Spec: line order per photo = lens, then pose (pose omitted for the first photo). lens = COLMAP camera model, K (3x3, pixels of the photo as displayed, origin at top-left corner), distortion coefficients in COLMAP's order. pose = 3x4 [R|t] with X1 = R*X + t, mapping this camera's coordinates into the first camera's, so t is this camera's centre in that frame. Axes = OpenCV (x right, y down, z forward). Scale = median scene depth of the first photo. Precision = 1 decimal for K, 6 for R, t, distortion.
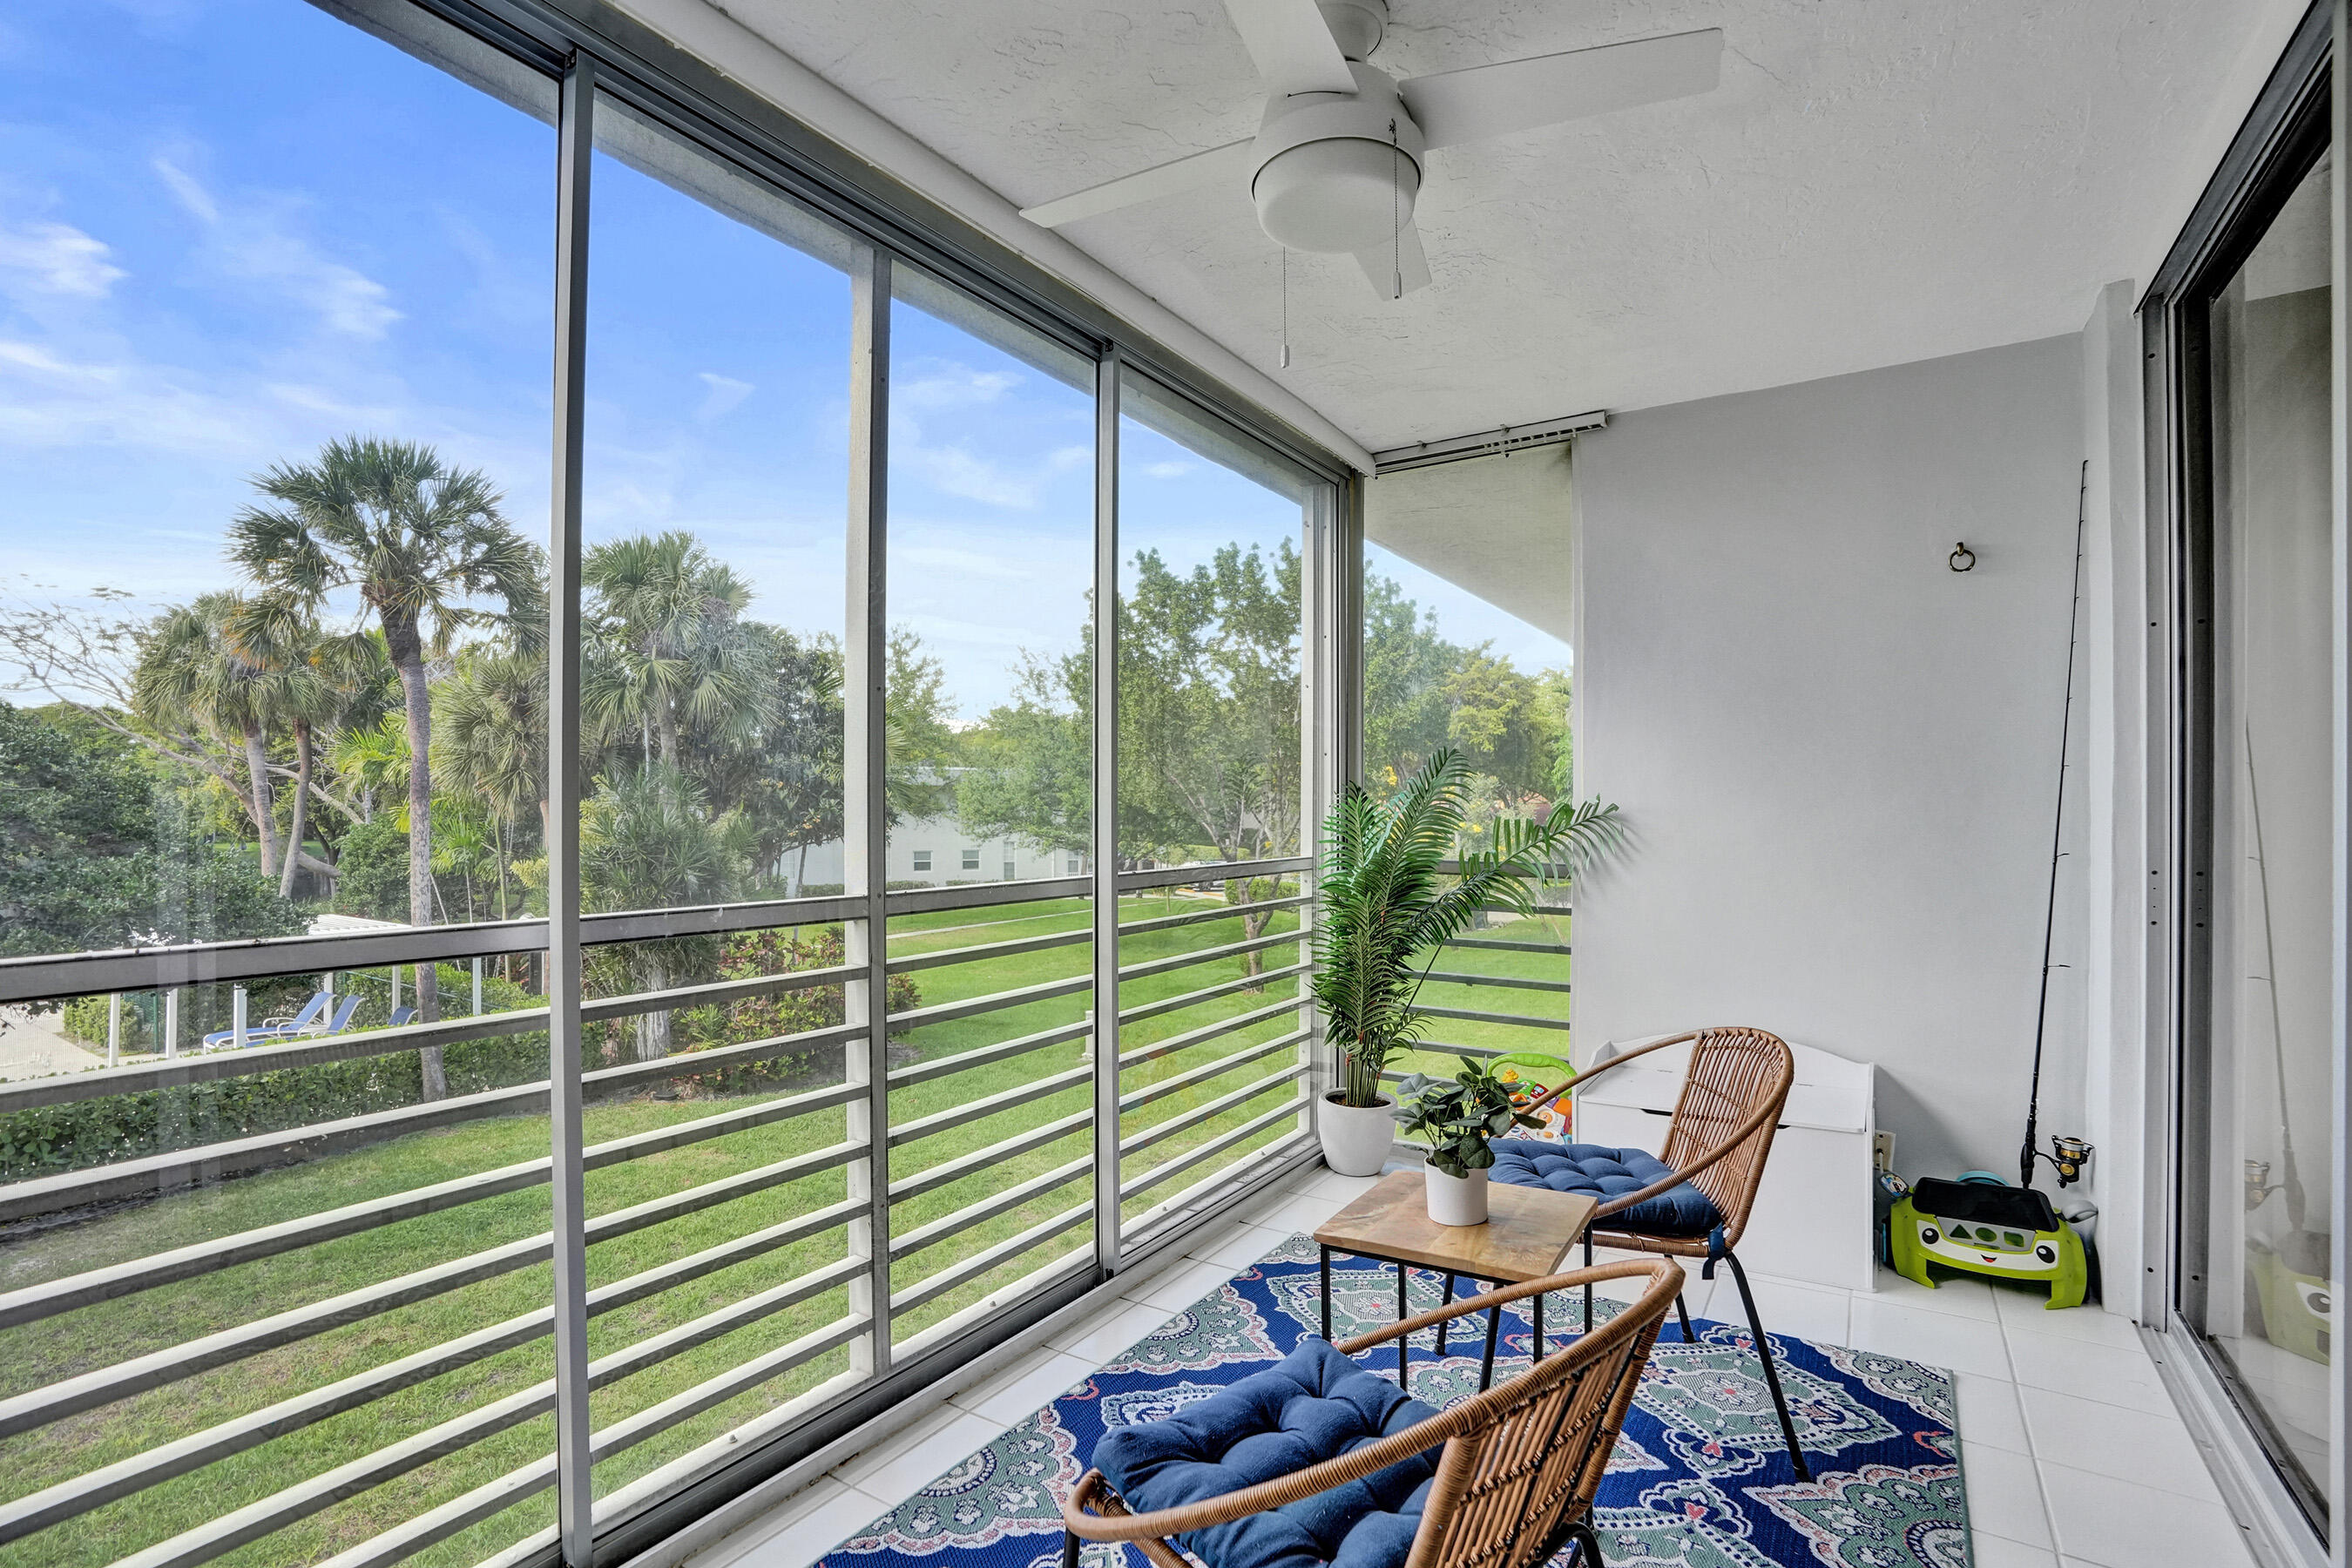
lens RADIAL K [[1112.1, 0, 1170.0], [0, 1112.1, 804.3], [0, 0, 1]] dist [-0.002405, -0.000550]
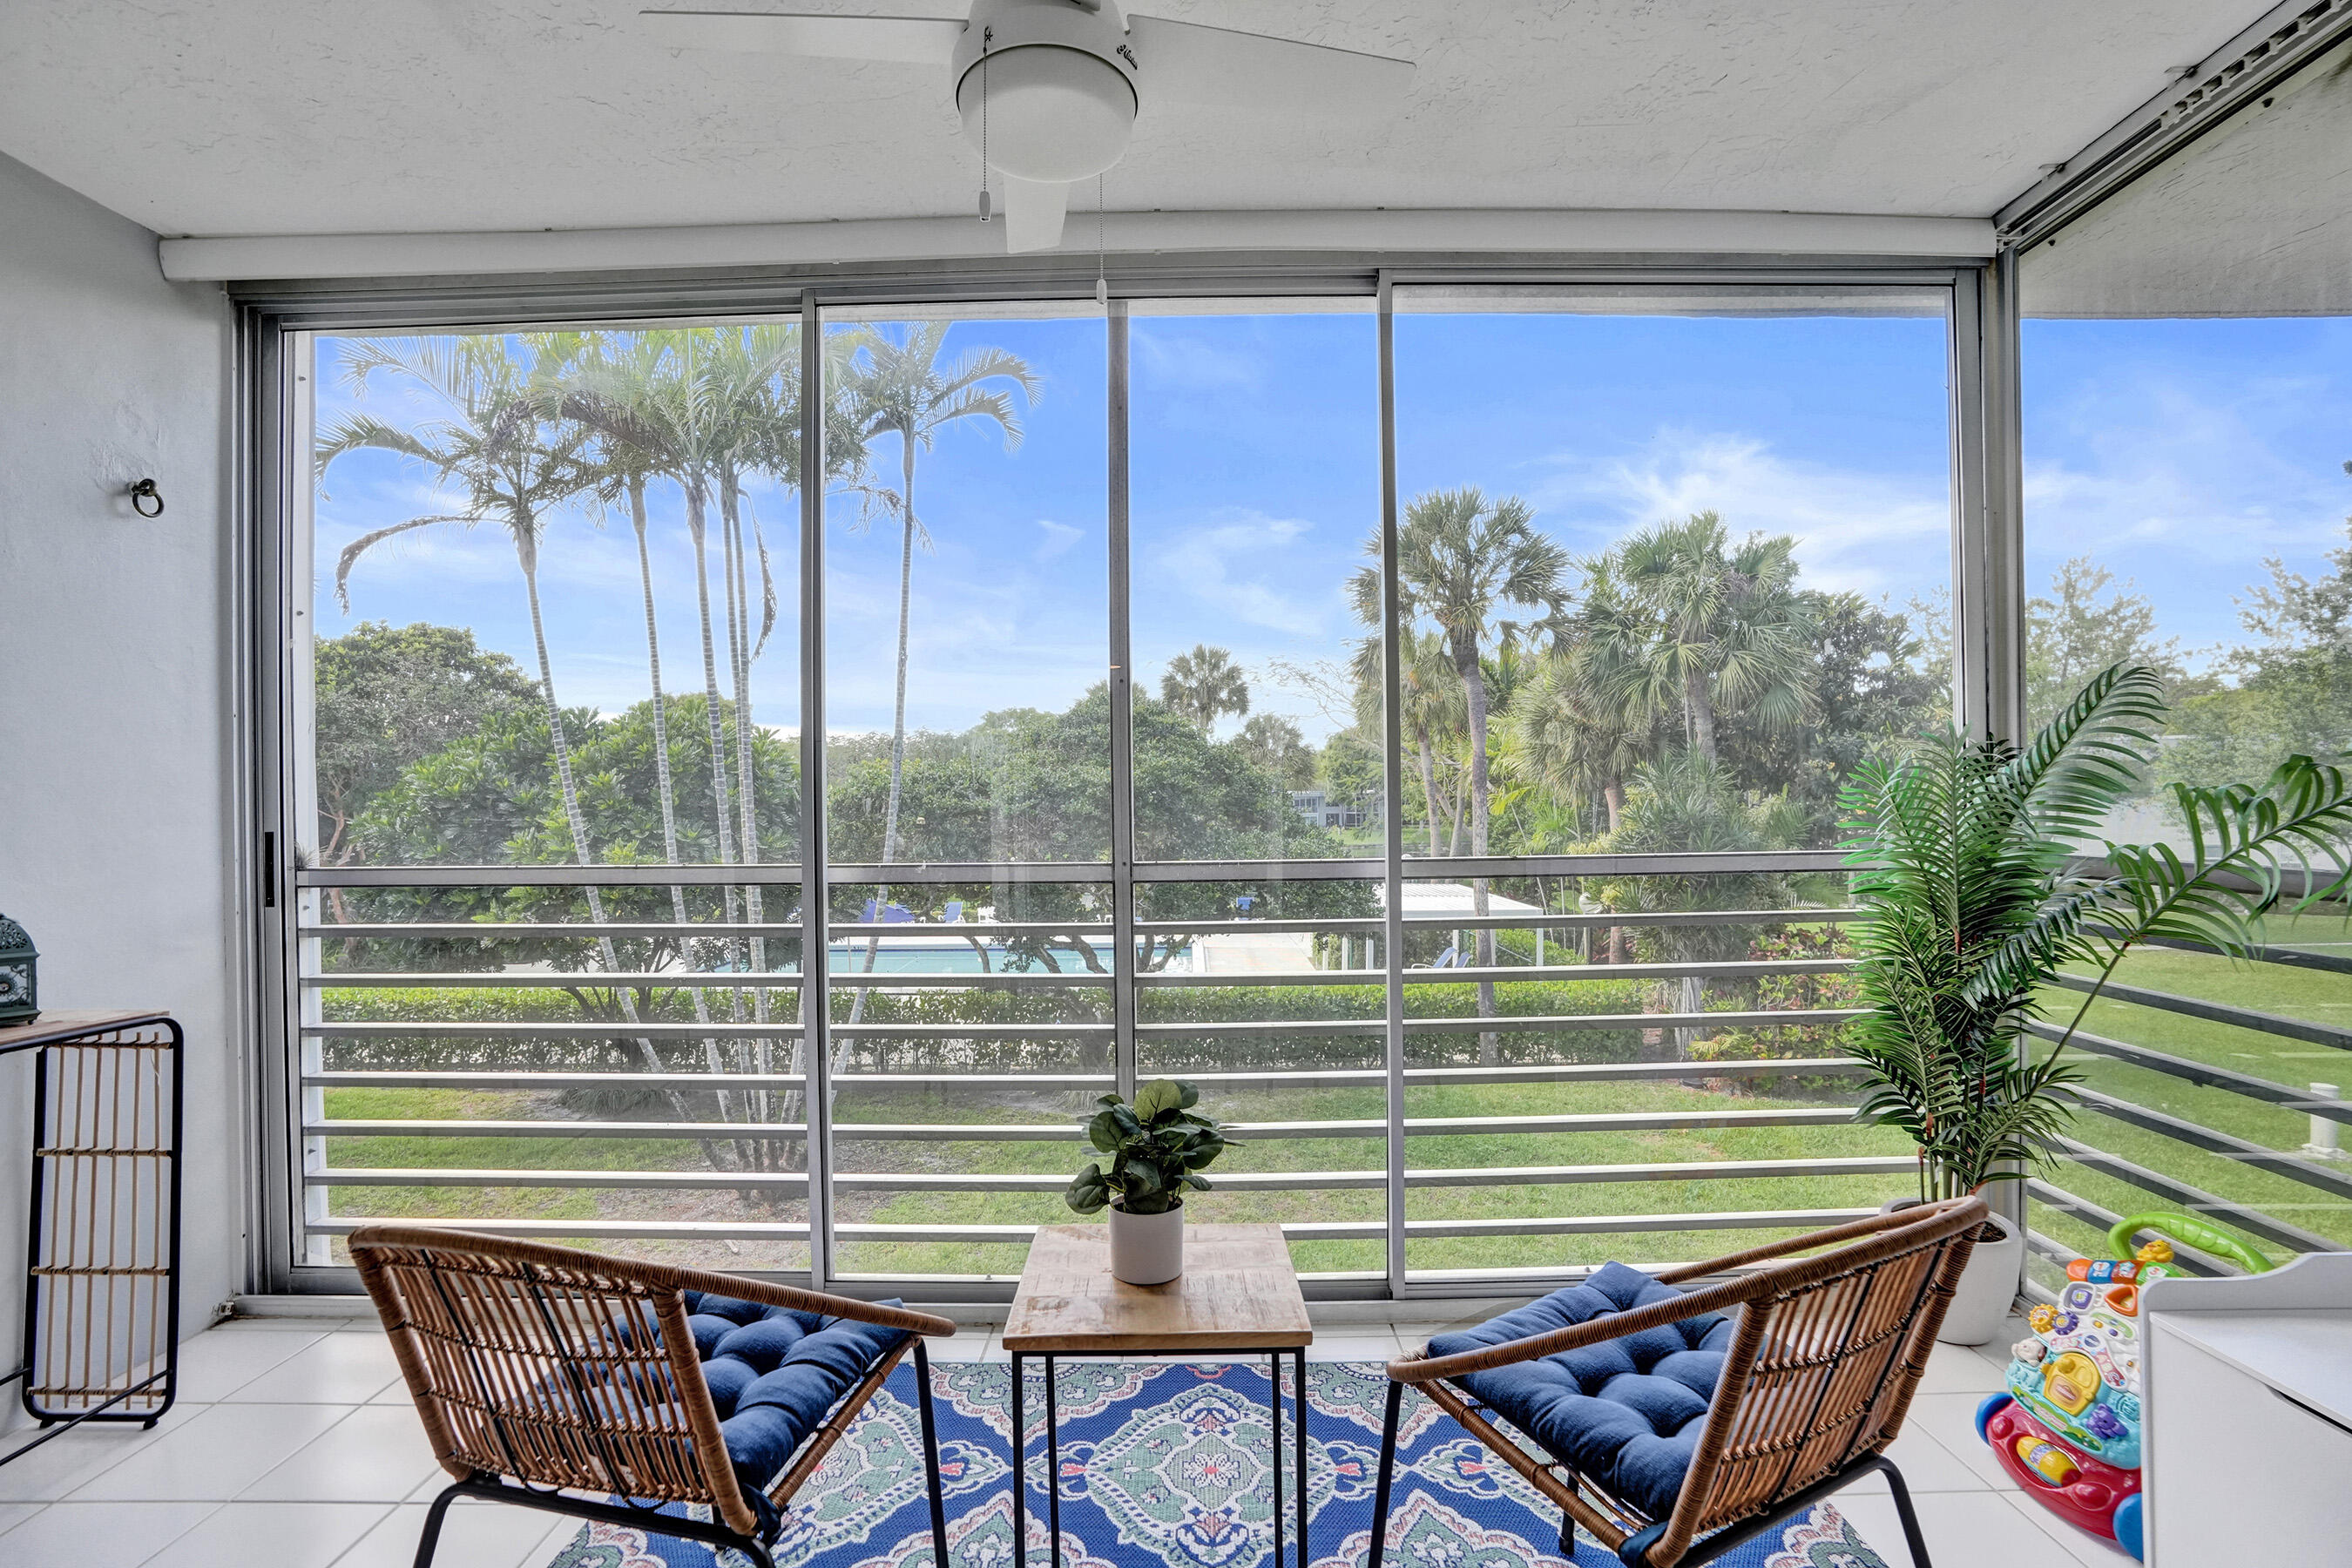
lens RADIAL K [[1112.1, 0, 1170.0], [0, 1112.1, 804.3], [0, 0, 1]] dist [-0.002405, -0.000550]
pose [[0.545170, 0.001009, -0.838325, 0.123137], [0.007414, 0.999954, 0.006024, 0.003972], [0.838293, -0.009500, 0.545137, 0.069098]]
